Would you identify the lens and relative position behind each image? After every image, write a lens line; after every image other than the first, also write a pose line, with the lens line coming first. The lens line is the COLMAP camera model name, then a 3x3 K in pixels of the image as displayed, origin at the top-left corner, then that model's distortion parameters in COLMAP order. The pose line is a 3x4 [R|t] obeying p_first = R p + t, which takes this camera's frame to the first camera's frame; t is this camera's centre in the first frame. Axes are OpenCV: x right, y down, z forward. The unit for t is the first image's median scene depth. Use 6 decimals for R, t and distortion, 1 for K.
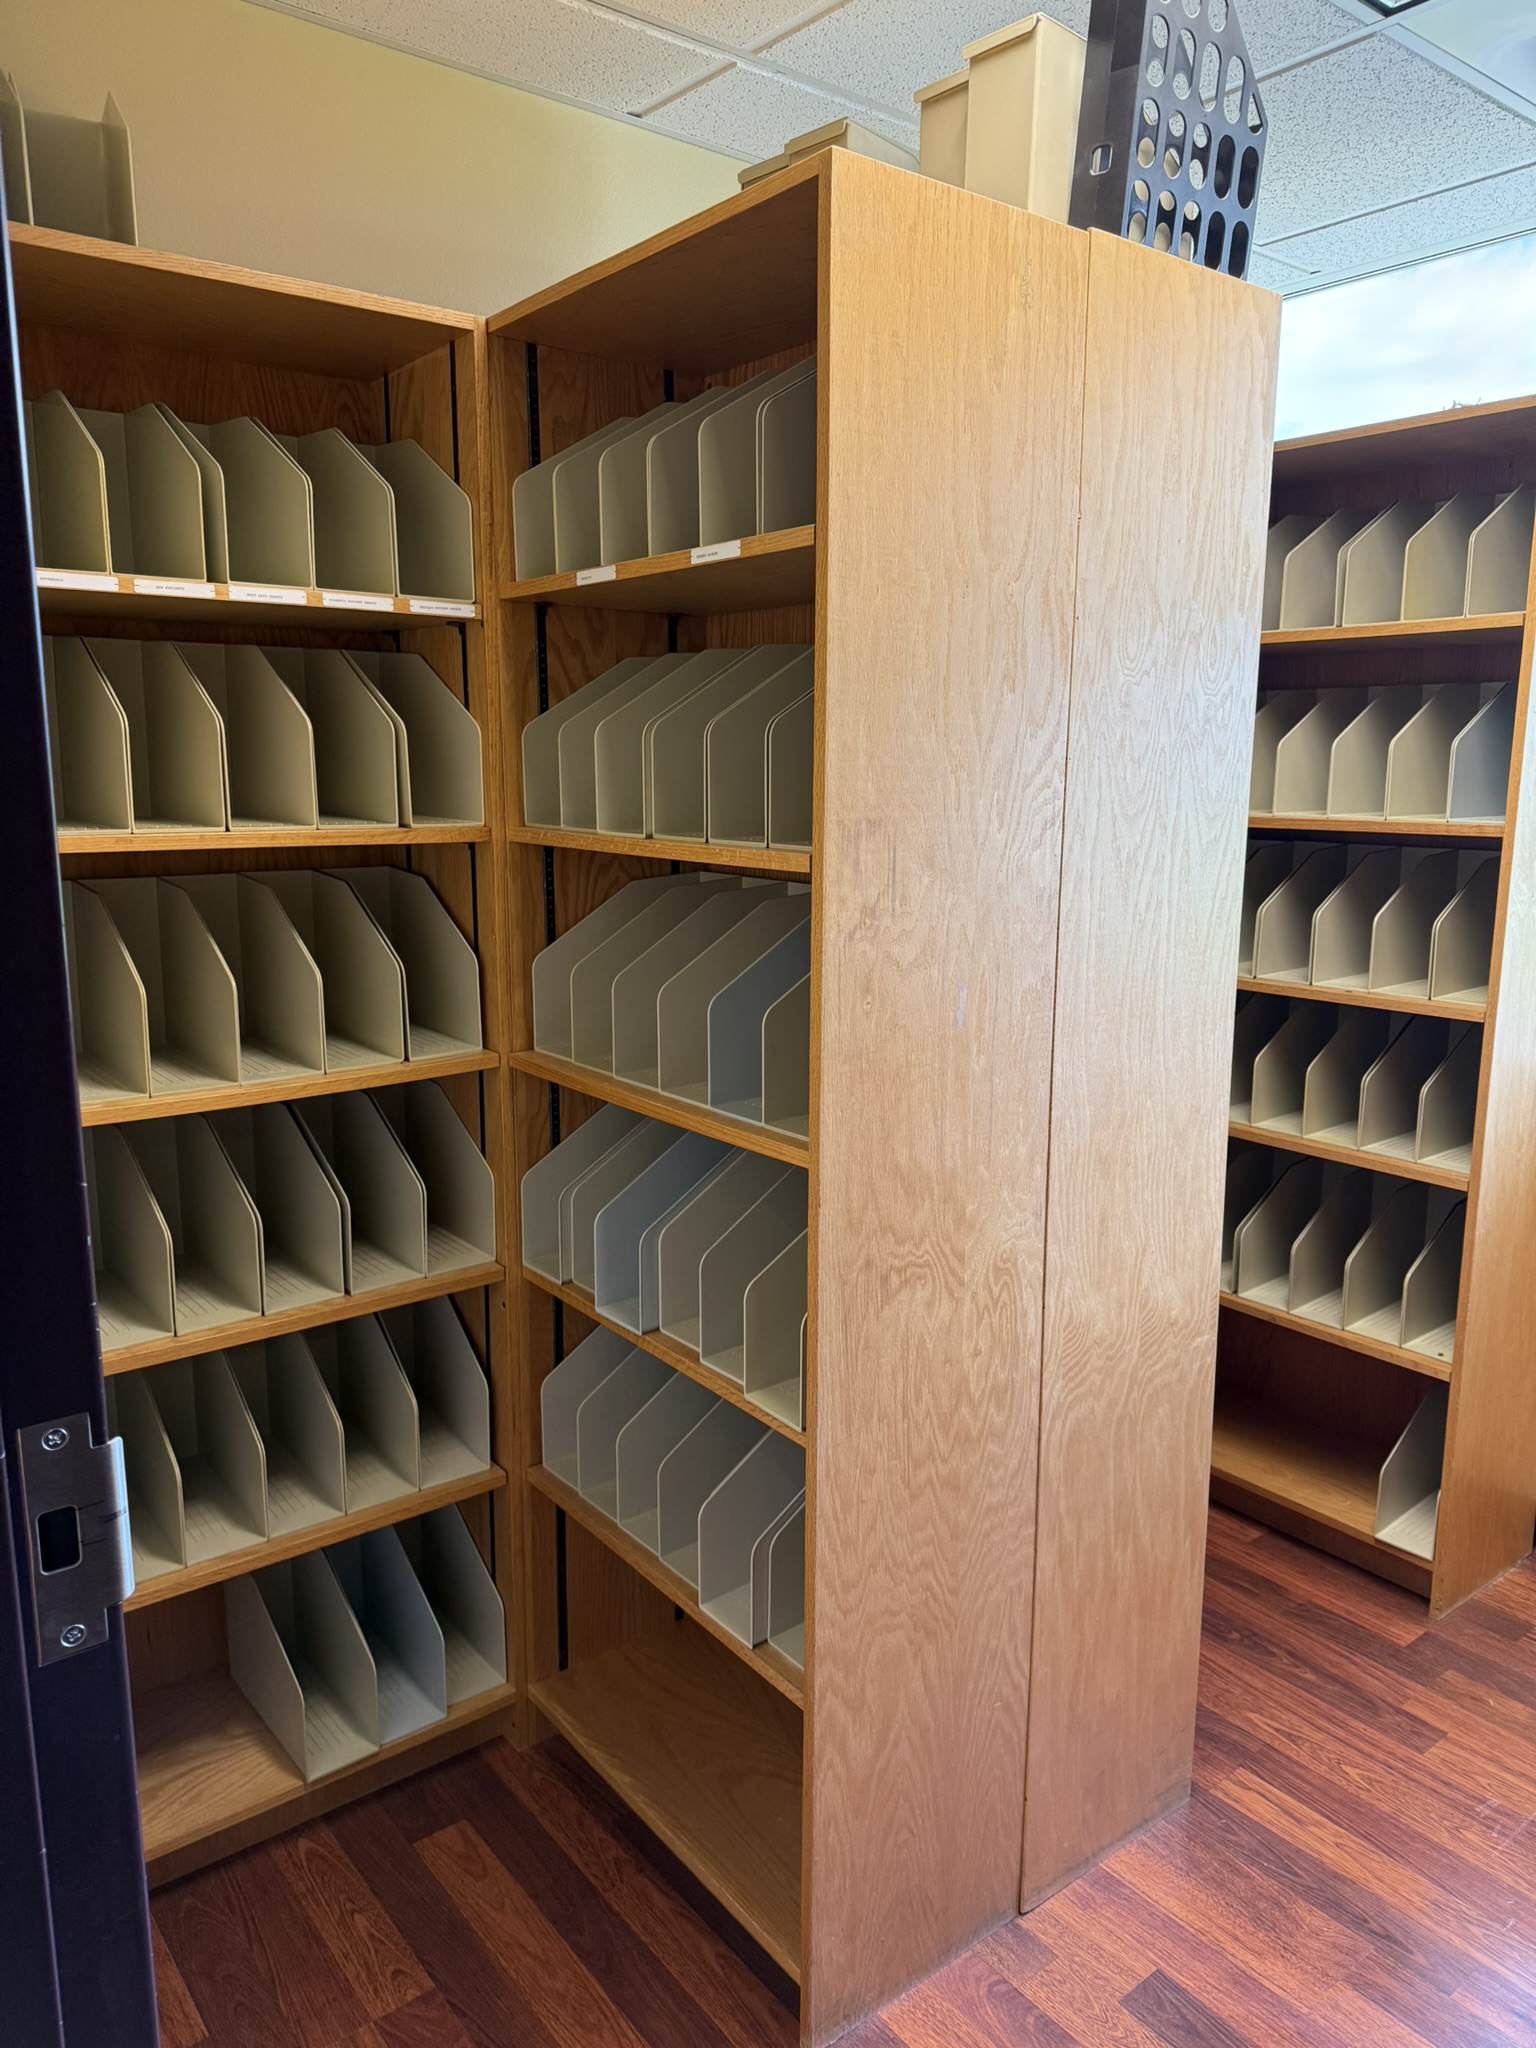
lens RADIAL K [[1457.3, 0, 768.7], [0, 1457.3, 1022.6], [0, 0, 1]] dist [0.056720, -0.061882]
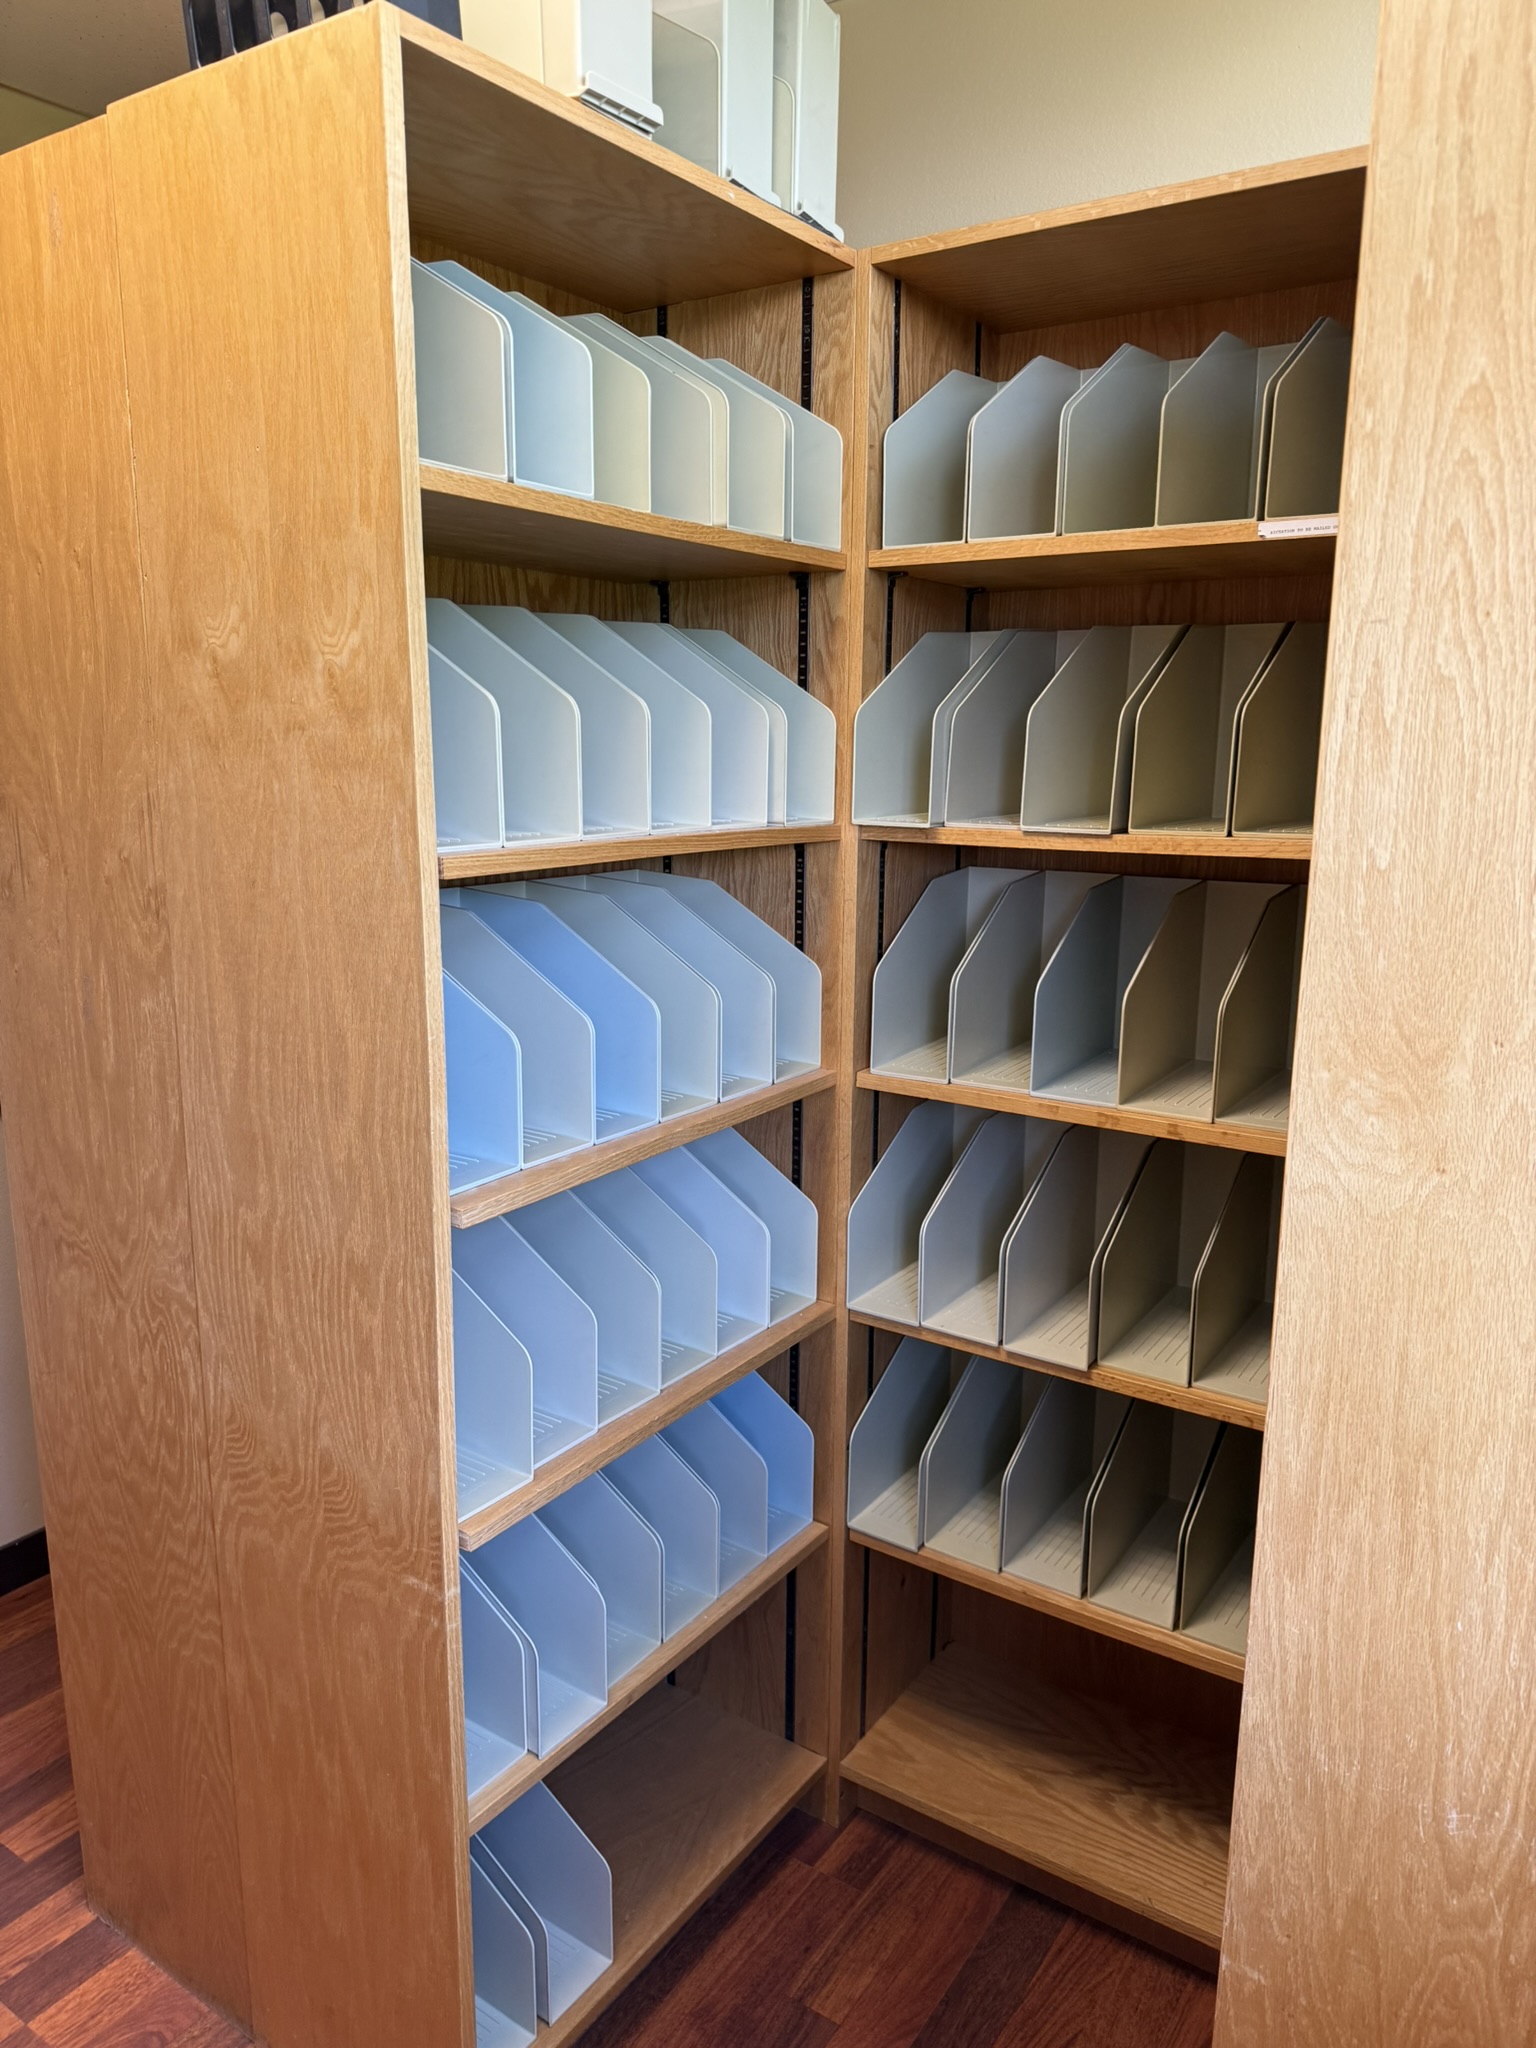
lens RADIAL K [[1457.3, 0, 766.2], [0, 1457.3, 1033.4], [0, 0, 1]] dist [0.056720, -0.061882]
pose [[0.309052, 0.194481, -0.930948, 1.080354], [-0.174946, 0.973790, 0.145354, -0.192079], [0.934816, 0.117944, 0.334976, 1.017319]]
